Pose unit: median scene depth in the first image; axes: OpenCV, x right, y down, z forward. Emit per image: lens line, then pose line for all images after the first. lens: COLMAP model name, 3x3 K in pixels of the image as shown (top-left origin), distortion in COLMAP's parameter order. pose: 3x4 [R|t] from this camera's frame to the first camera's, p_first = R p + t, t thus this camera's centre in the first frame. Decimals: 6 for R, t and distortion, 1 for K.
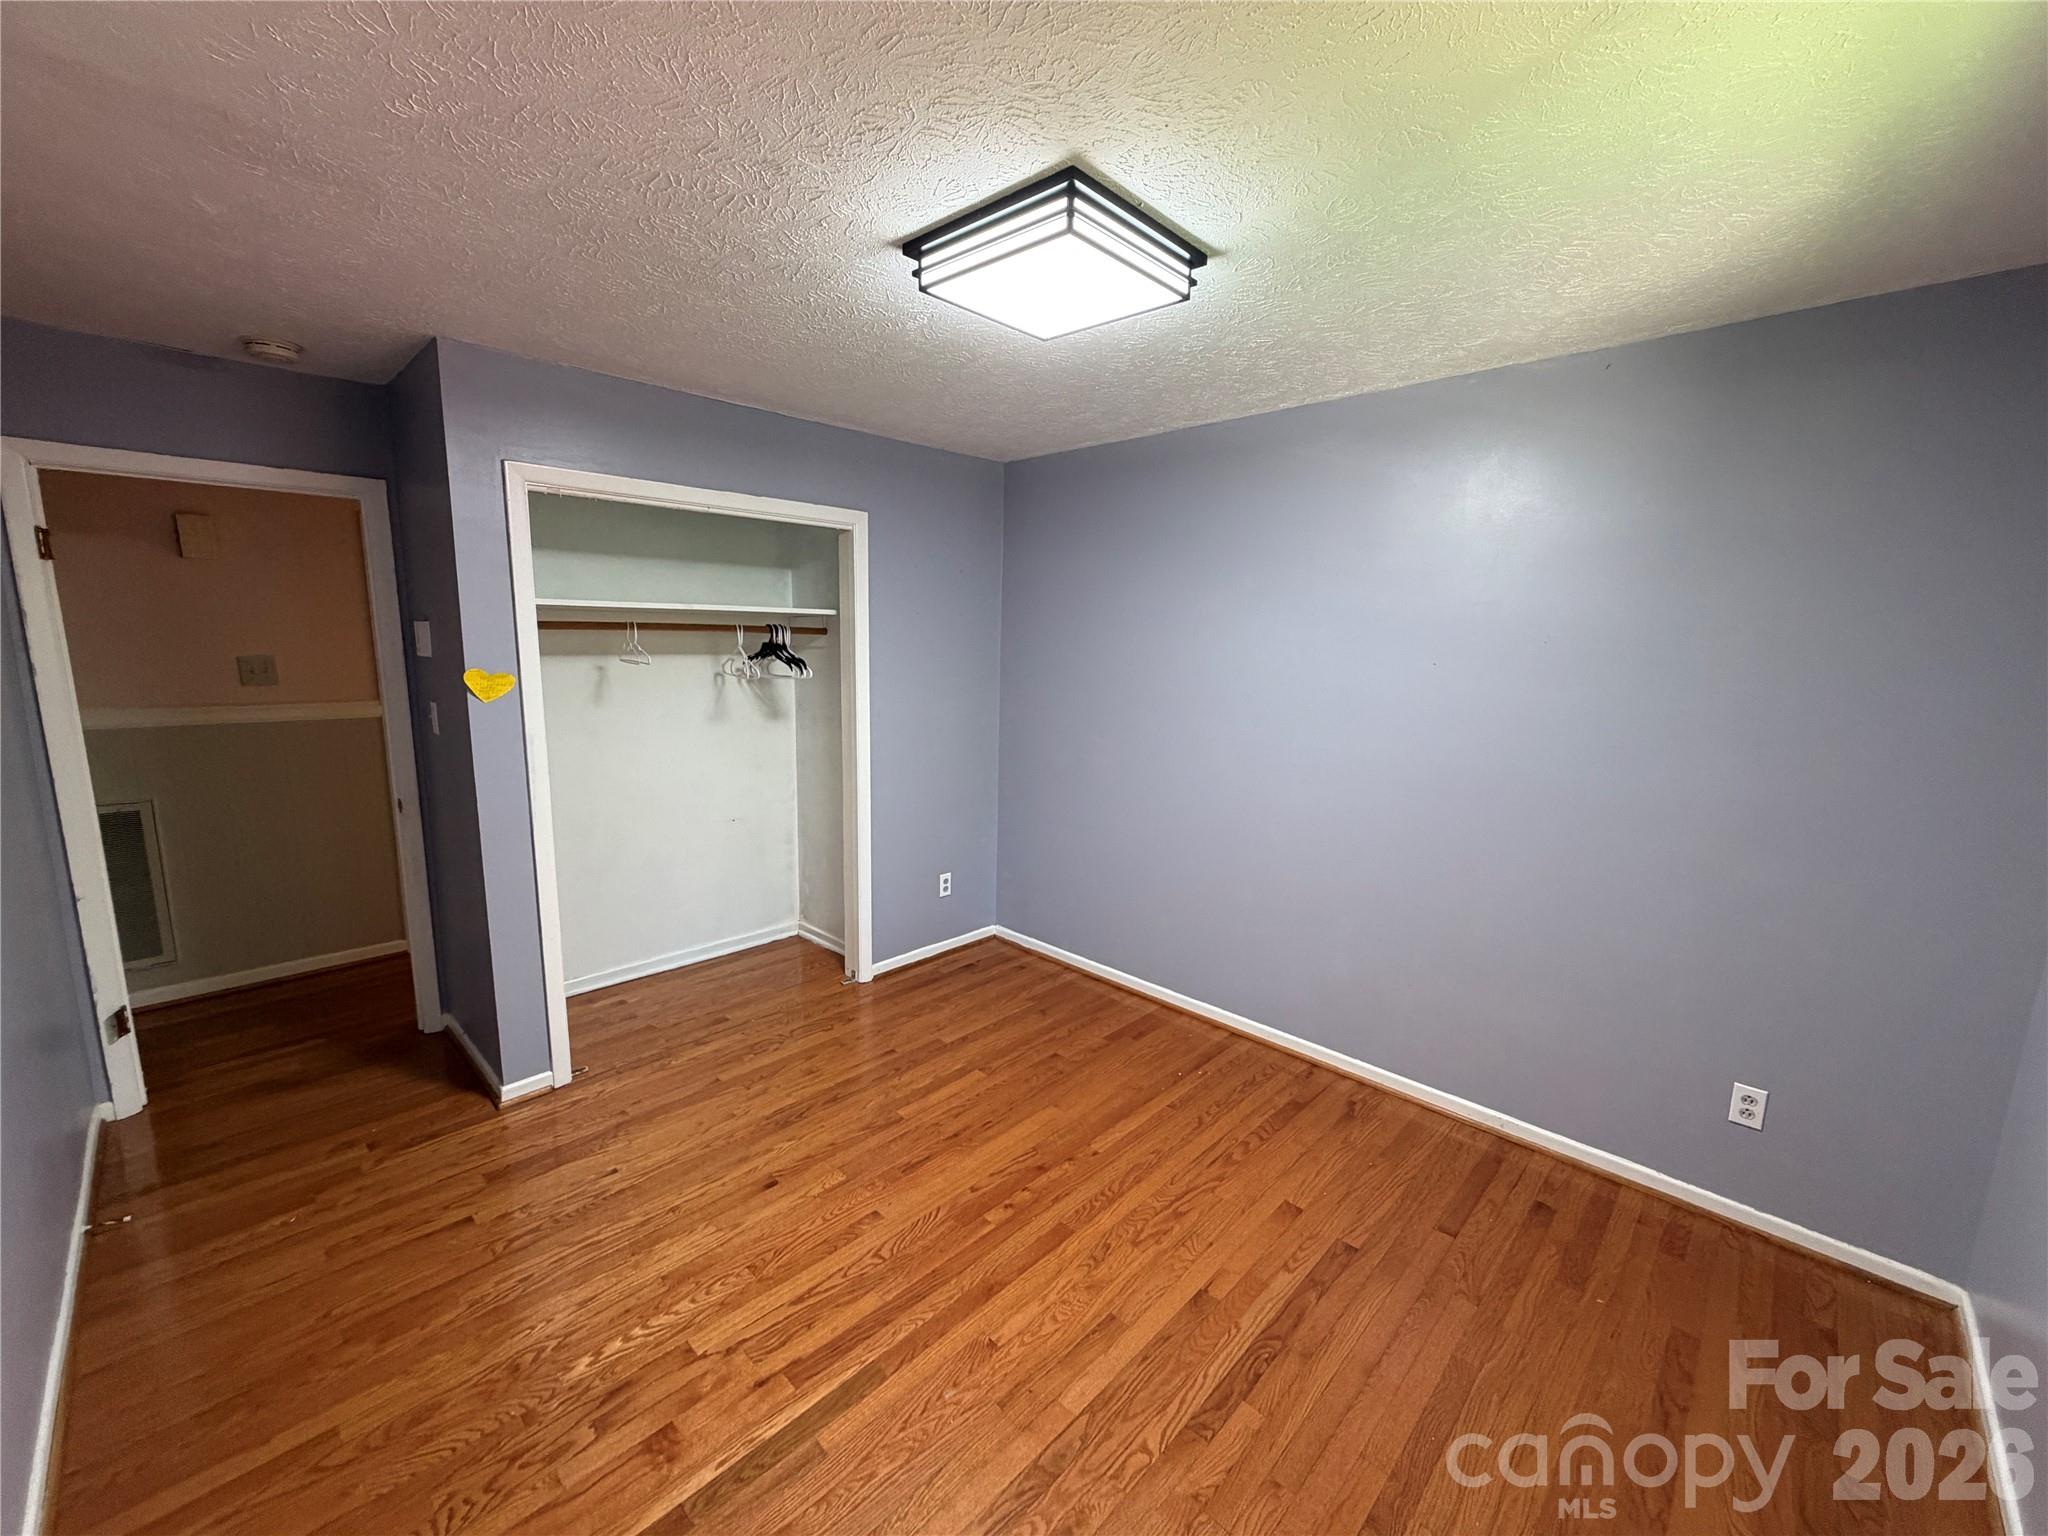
lens RADIAL K [[818.2, 0, 1016.7], [0, 818.2, 773.4], [0, 0, 1]] dist [-0.001792, -0.000256]
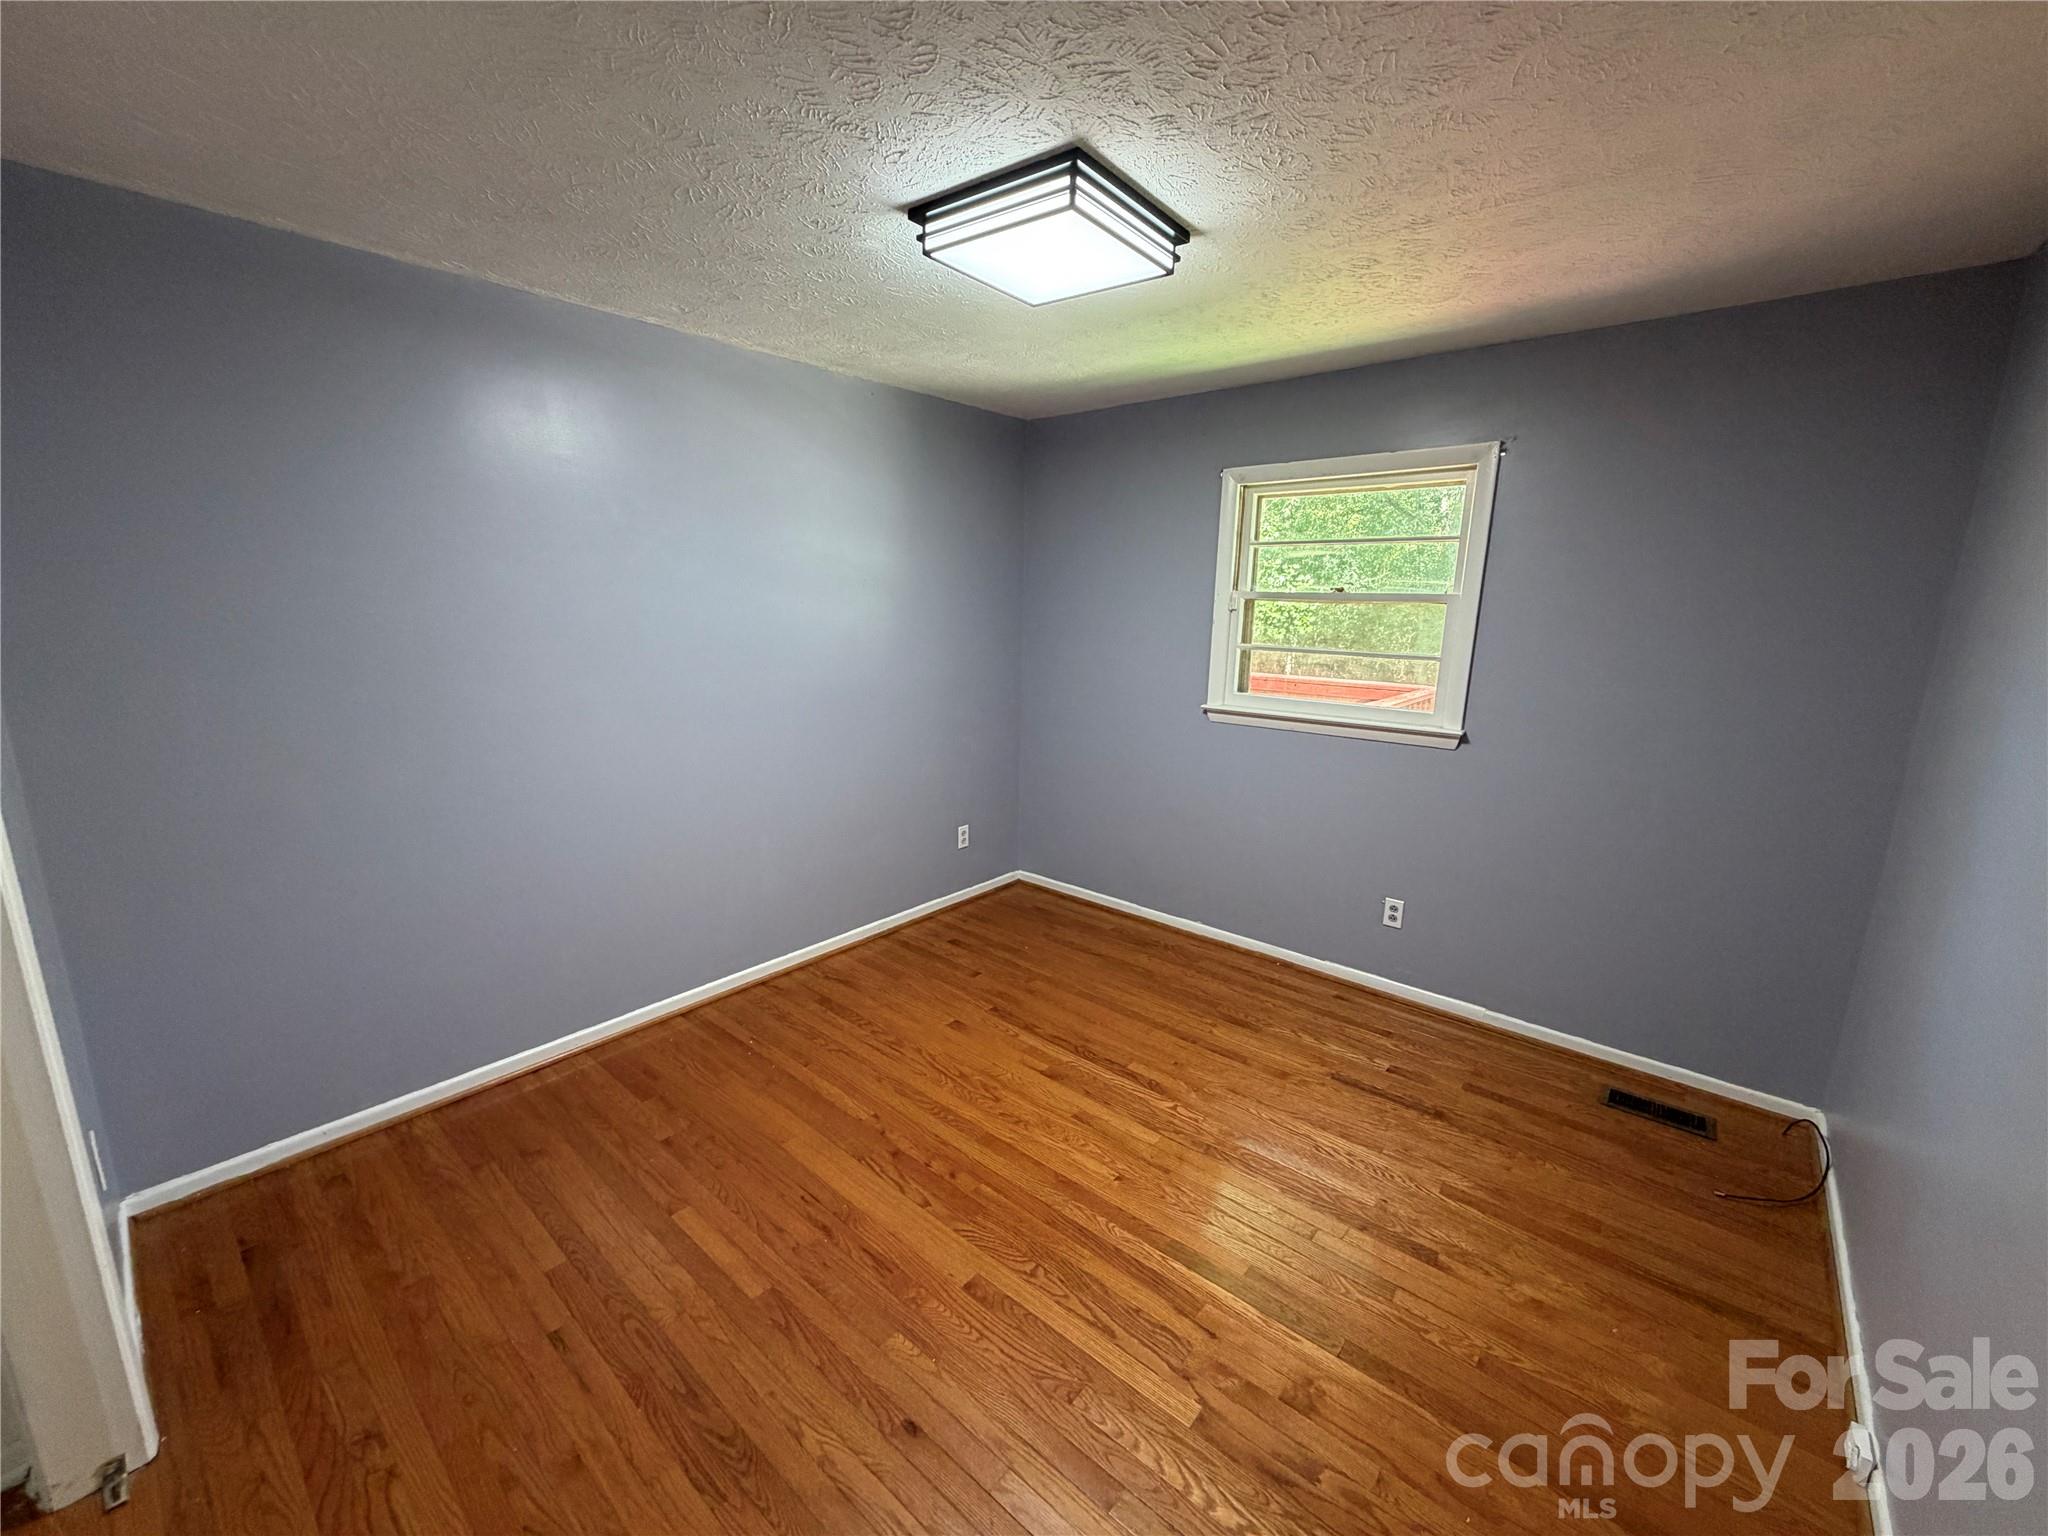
lens RADIAL K [[818.2, 0, 1016.7], [0, 818.2, 773.4], [0, 0, 1]] dist [-0.001792, -0.000256]
pose [[-0.068799, -0.232745, 0.970101, -0.959135], [0.151523, 0.958686, 0.240752, -0.174313], [-0.986057, 0.163556, -0.030690, 0.989824]]
